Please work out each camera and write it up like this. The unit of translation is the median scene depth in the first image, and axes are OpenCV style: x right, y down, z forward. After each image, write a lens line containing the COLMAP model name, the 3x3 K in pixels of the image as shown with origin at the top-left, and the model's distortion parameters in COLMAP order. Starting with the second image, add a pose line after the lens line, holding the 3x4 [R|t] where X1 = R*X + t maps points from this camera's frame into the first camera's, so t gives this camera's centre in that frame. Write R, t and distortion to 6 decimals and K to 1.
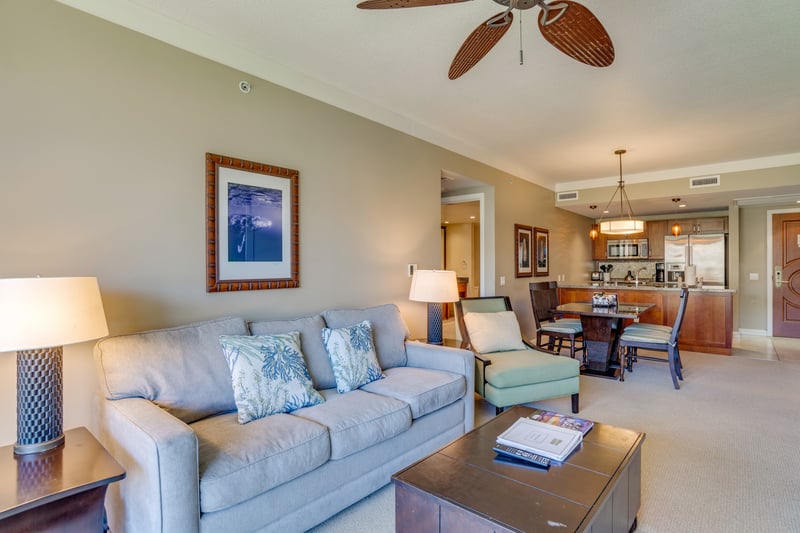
lens RADIAL K [[410.4, 0, 400.0], [0, 410.4, 266.5], [0, 0, 1]] dist [-0.023917, -0.000021]
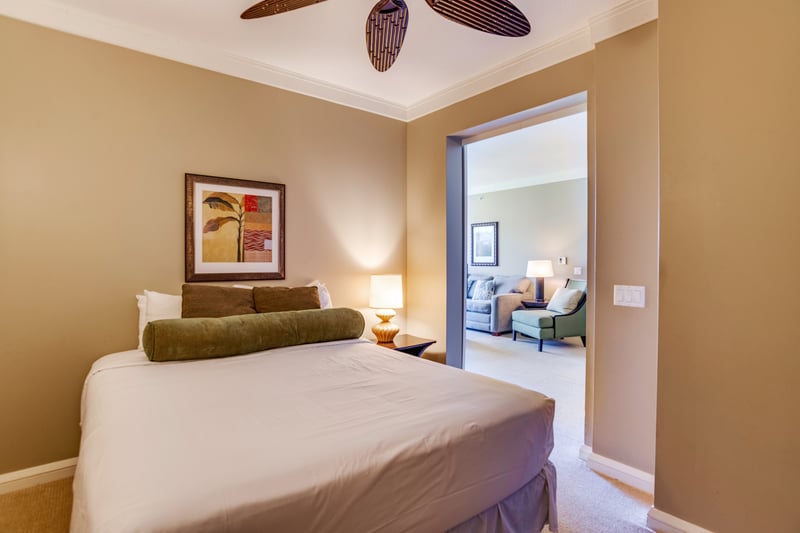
lens RADIAL K [[410.4, 0, 400.0], [0, 410.4, 266.5], [0, 0, 1]] dist [-0.023917, -0.000021]
pose [[-0.192589, 0.037818, -0.980551, 2.783771], [0.012509, 0.999270, 0.036083, -0.055652], [0.981200, -0.005317, -0.192921, 1.008446]]
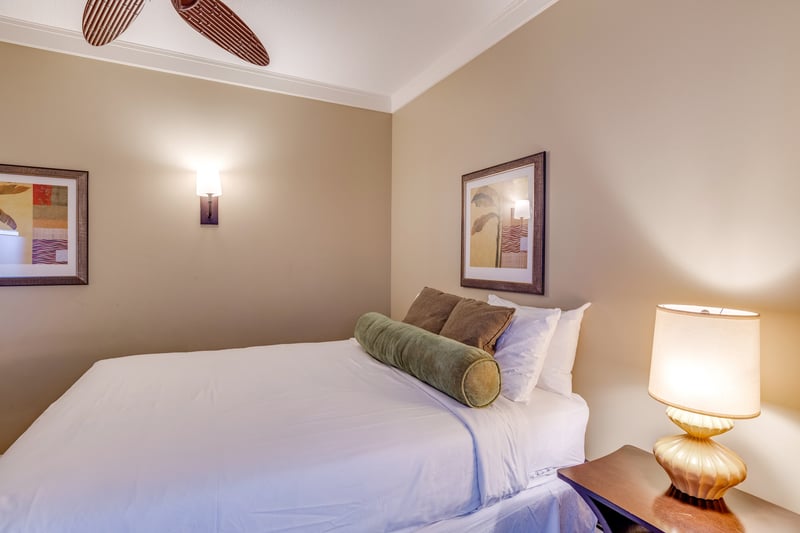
lens RADIAL K [[410.4, 0, 400.0], [0, 410.4, 266.5], [0, 0, 1]] dist [-0.023917, -0.000021]
pose [[-0.936483, 0.011637, 0.350520, 1.661316], [0.011502, 0.999931, -0.002469, -0.035158], [-0.350524, 0.001720, -0.936552, 1.279970]]
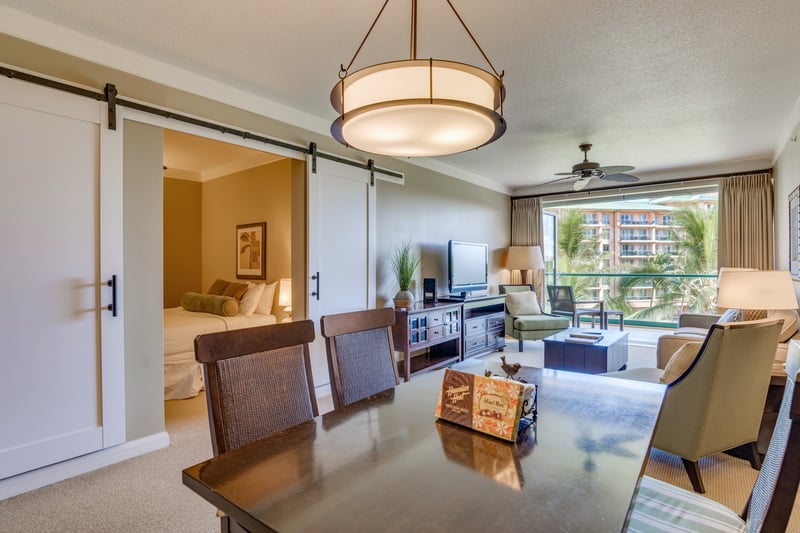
lens RADIAL K [[410.4, 0, 400.0], [0, 410.4, 266.5], [0, 0, 1]] dist [-0.023917, -0.000021]
pose [[-0.998616, 0.023978, -0.046819, 1.127717], [0.024512, 0.999641, -0.010856, -0.005383], [0.046541, -0.011989, -0.998844, 2.430455]]
